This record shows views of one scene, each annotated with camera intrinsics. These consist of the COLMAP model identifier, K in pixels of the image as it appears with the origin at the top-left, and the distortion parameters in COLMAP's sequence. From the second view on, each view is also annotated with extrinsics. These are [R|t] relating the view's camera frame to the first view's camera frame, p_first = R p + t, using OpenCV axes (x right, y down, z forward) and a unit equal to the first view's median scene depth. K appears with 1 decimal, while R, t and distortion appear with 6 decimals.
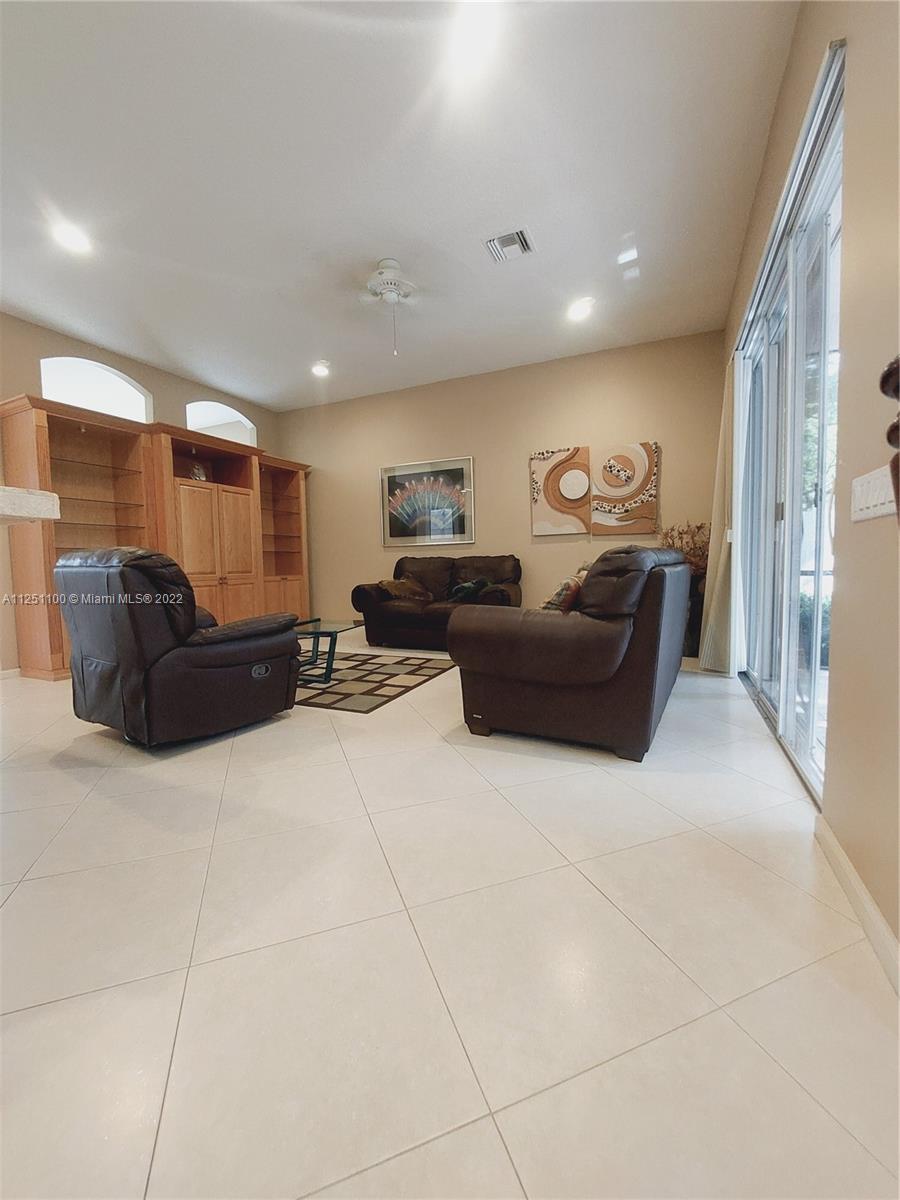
lens RADIAL K [[479.9, 0, 448.7], [0, 479.9, 597.4], [0, 0, 1]] dist [-0.003348, -0.000080]
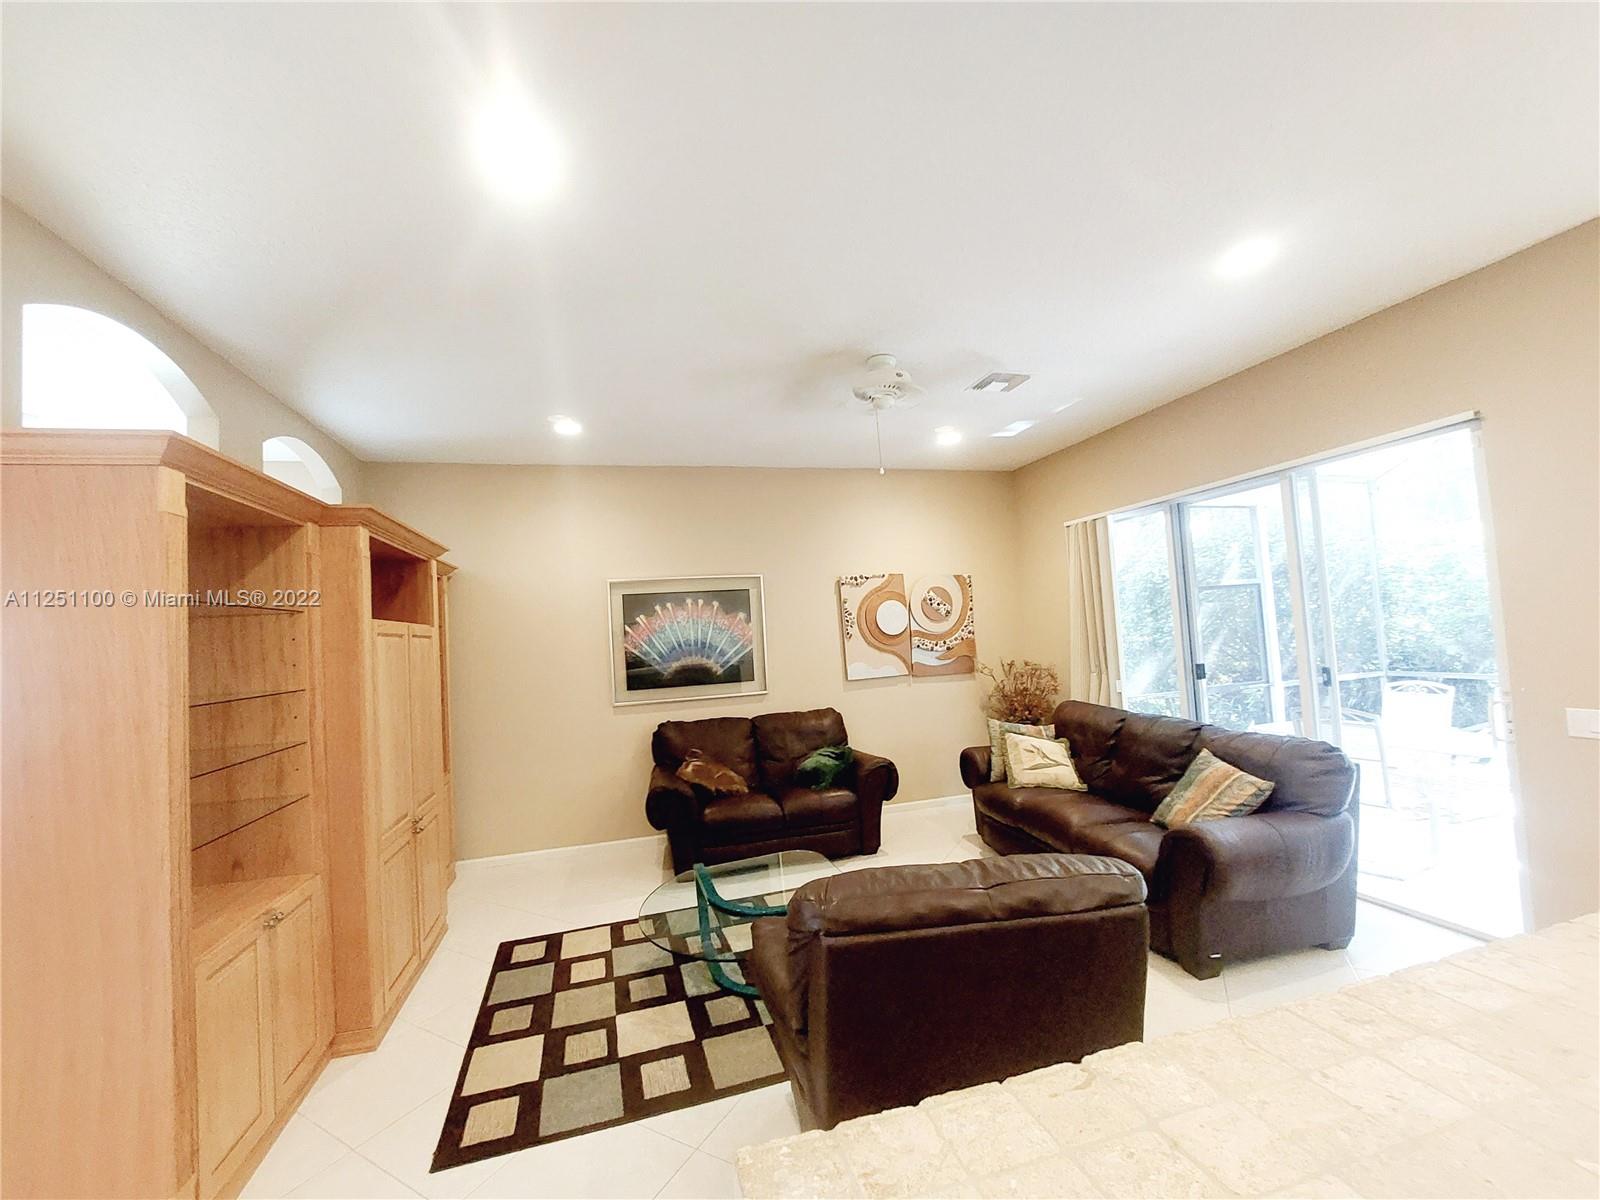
lens RADIAL K [[639.9, 0, 795.6], [0, 639.9, 603.9], [0, 0, 1]] dist [-0.003348, -0.000080]
pose [[0.769016, 0.007220, 0.639189, -0.567520], [0.090161, 0.988715, -0.119641, -0.138022], [-0.632839, 0.149636, 0.759687, 0.253844]]
